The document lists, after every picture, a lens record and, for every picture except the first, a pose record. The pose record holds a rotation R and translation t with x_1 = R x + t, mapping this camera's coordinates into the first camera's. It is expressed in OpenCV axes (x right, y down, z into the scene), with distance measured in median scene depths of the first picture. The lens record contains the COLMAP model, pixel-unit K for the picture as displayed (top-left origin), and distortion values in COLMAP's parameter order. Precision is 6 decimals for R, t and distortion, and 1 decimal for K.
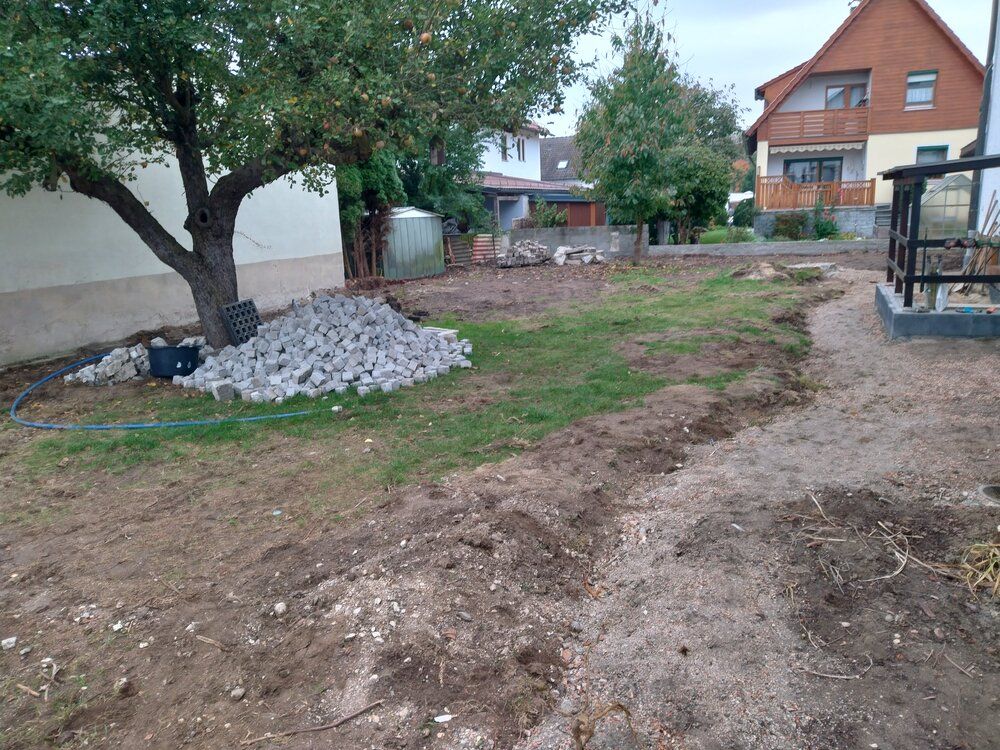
lens RADIAL K [[751.6, 0, 505.7], [0, 751.6, 375.4], [0, 0, 1]] dist [0.070559, -0.067509]
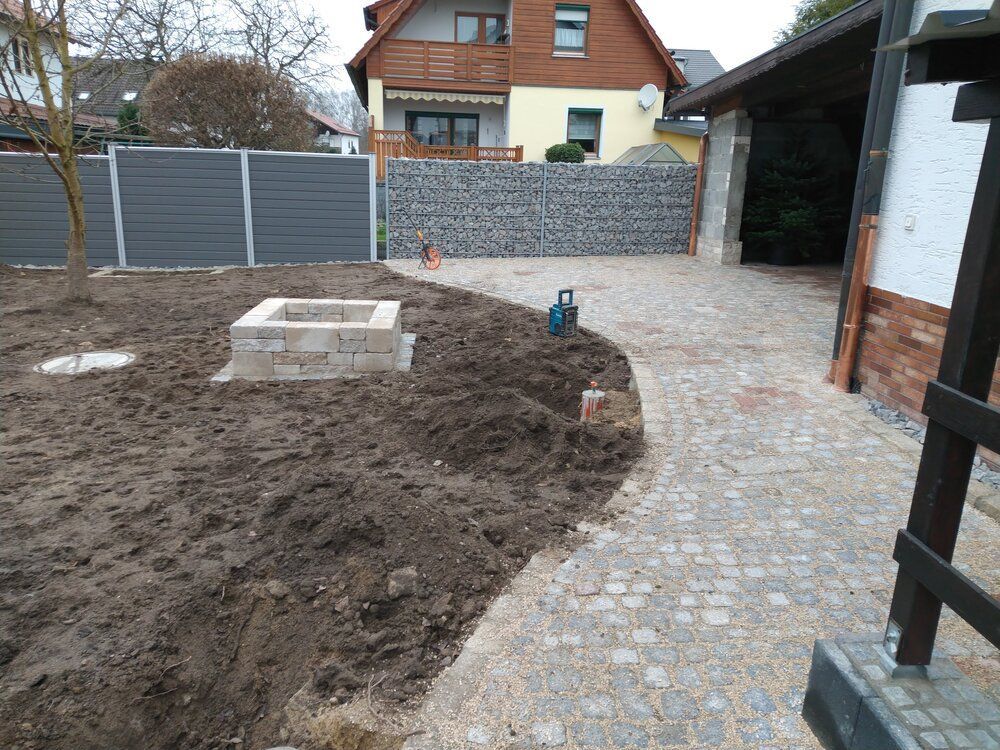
lens RADIAL K [[751.6, 0, 492.7], [0, 751.6, 377.6], [0, 0, 1]] dist [0.070559, -0.067509]
pose [[0.900087, -0.056446, 0.432038, 0.129534], [0.033318, 0.997586, 0.060922, -0.080318], [-0.434434, -0.040440, 0.899795, 0.344148]]
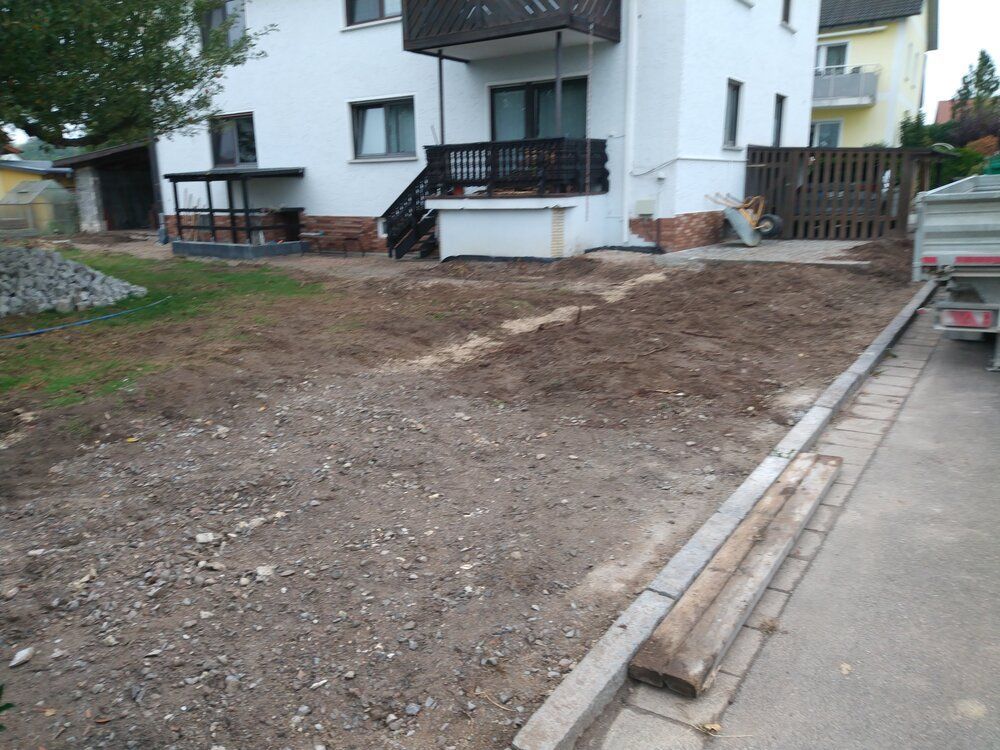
lens RADIAL K [[751.6, 0, 496.2], [0, 751.6, 377.2], [0, 0, 1]] dist [0.070559, -0.067509]
pose [[0.236563, -0.194017, 0.952048, -0.381143], [0.217610, 0.965548, 0.142697, 0.030059], [-0.946934, 0.173419, 0.270633, -0.017021]]
